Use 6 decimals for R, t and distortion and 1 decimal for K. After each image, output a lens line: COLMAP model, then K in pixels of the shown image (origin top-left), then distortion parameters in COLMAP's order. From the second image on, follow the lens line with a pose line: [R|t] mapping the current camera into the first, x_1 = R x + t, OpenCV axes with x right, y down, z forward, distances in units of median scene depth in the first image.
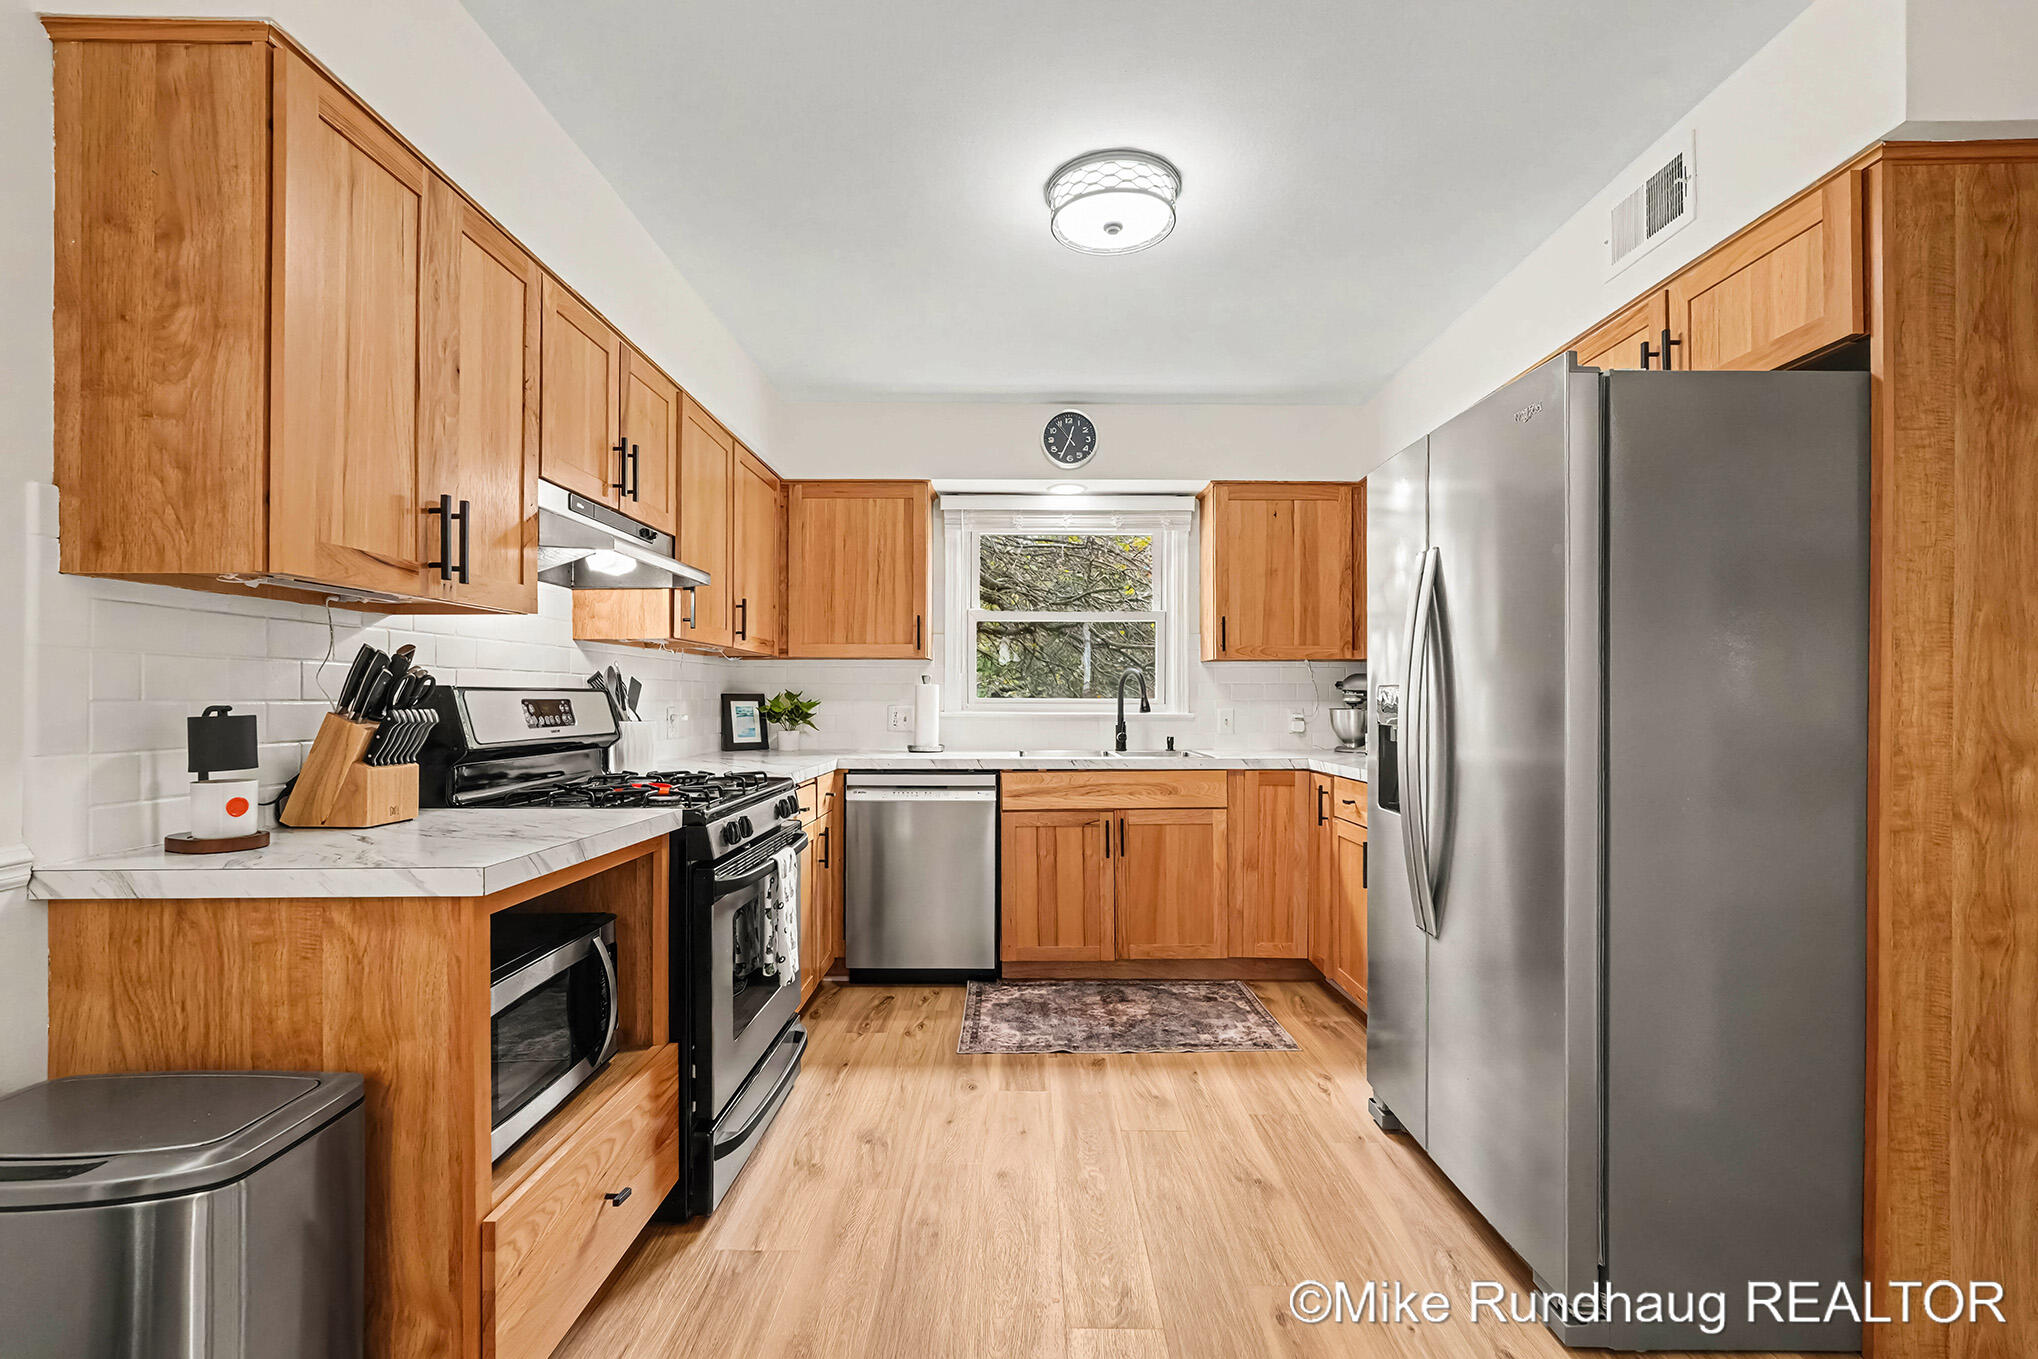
lens RADIAL K [[962.3, 0, 1019.0], [0, 962.3, 679.5], [0, 0, 1]] dist [0.000180, -0.000020]
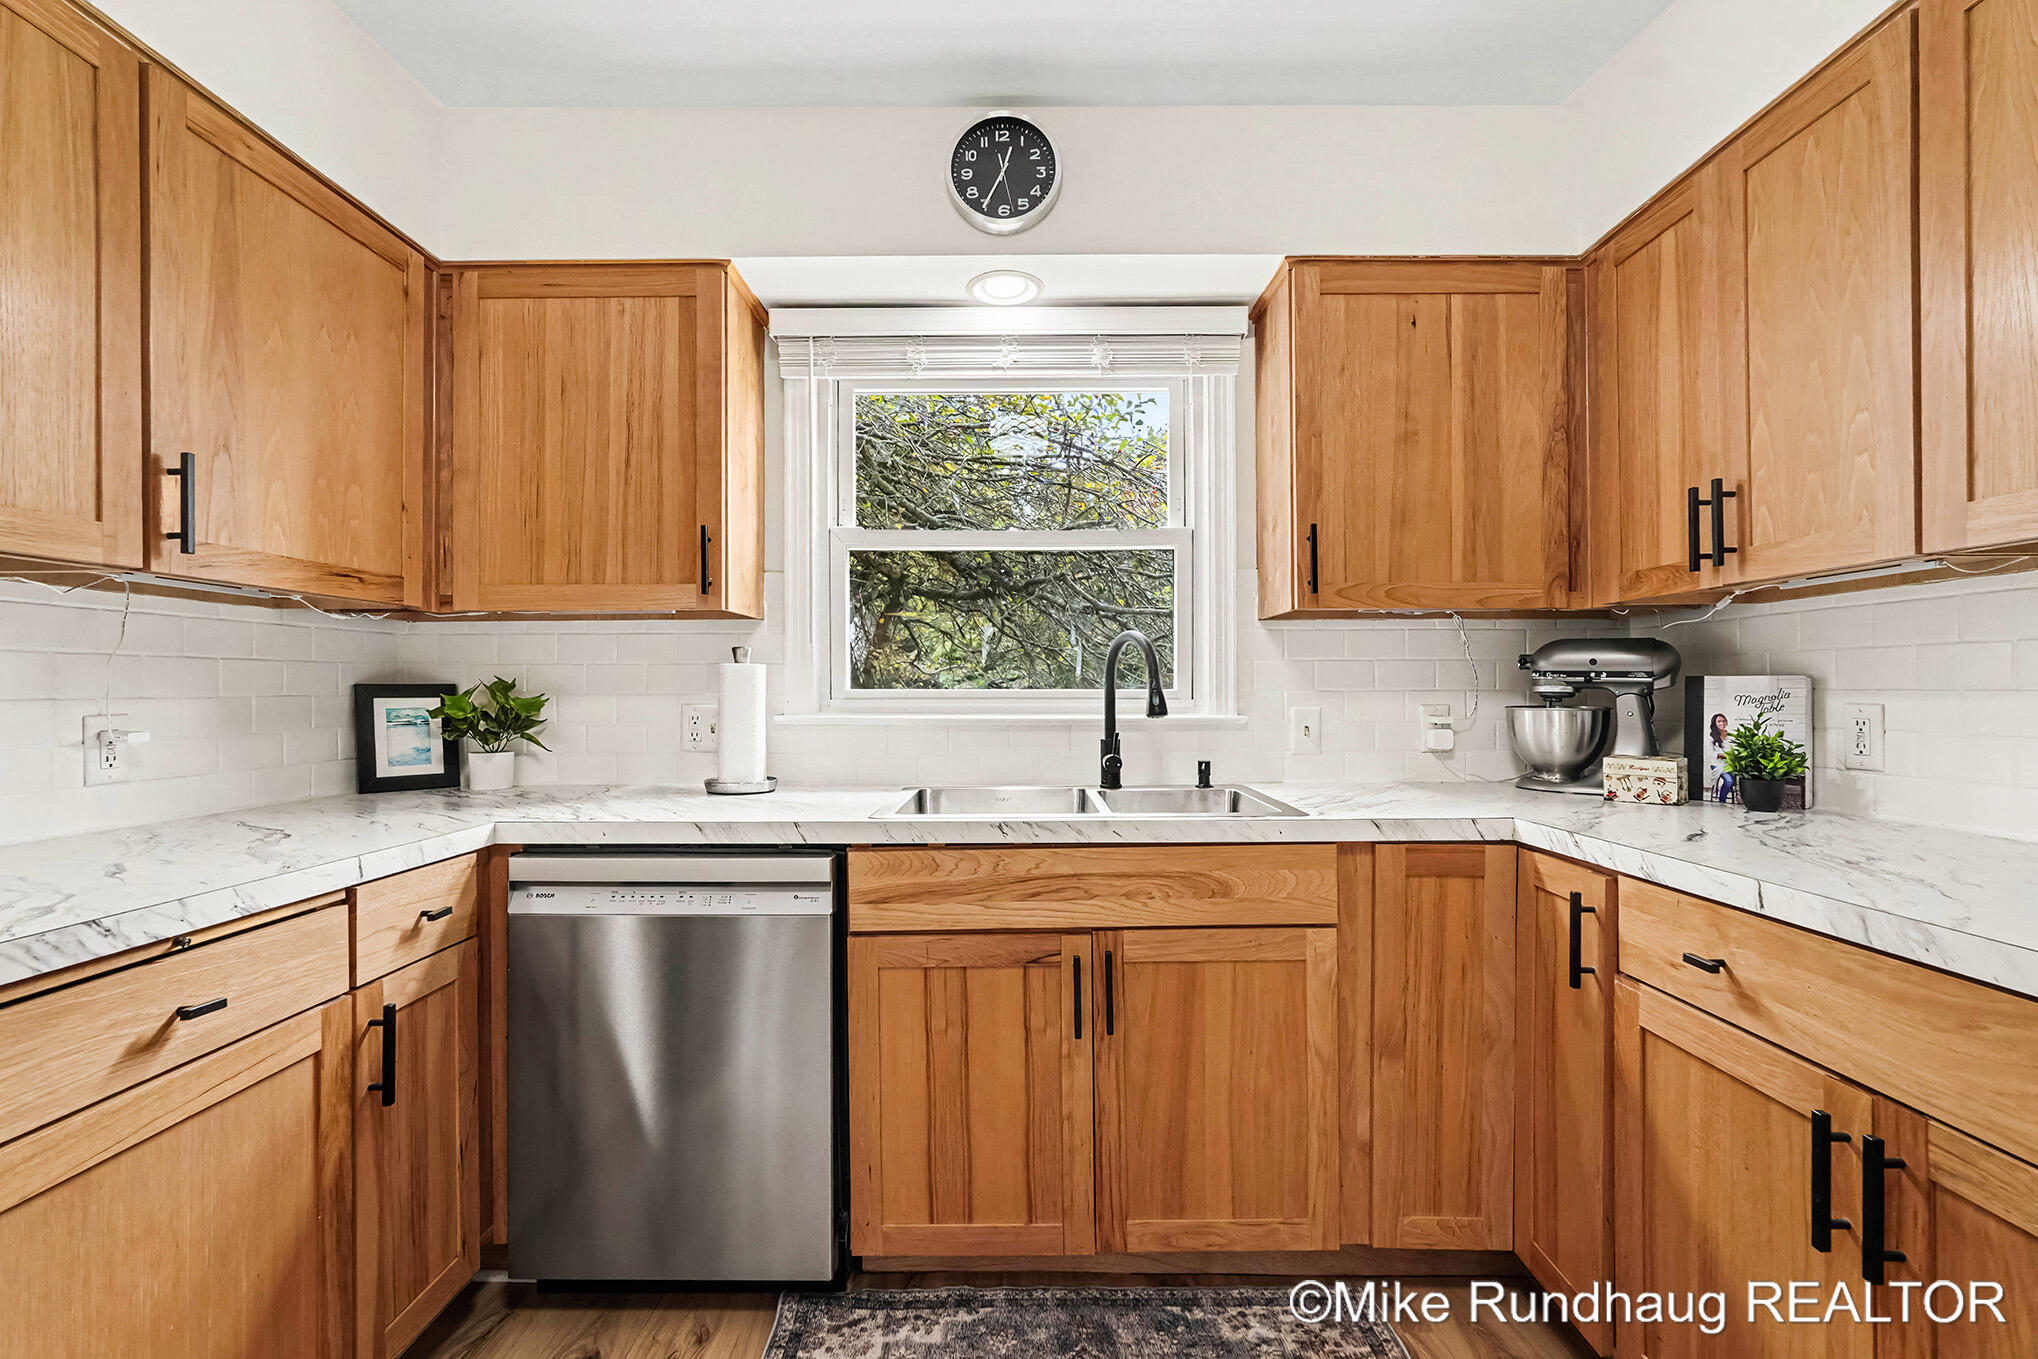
lens RADIAL K [[911.5, 0, 1019.0], [0, 911.5, 679.5], [0, 0, 1]] dist [-0.002055, -0.000108]
pose [[0.999938, -0.005299, -0.009803, 0.063954], [0.005394, 0.999938, 0.009770, 0.009683], [0.009751, -0.009822, 0.999904, 0.524231]]
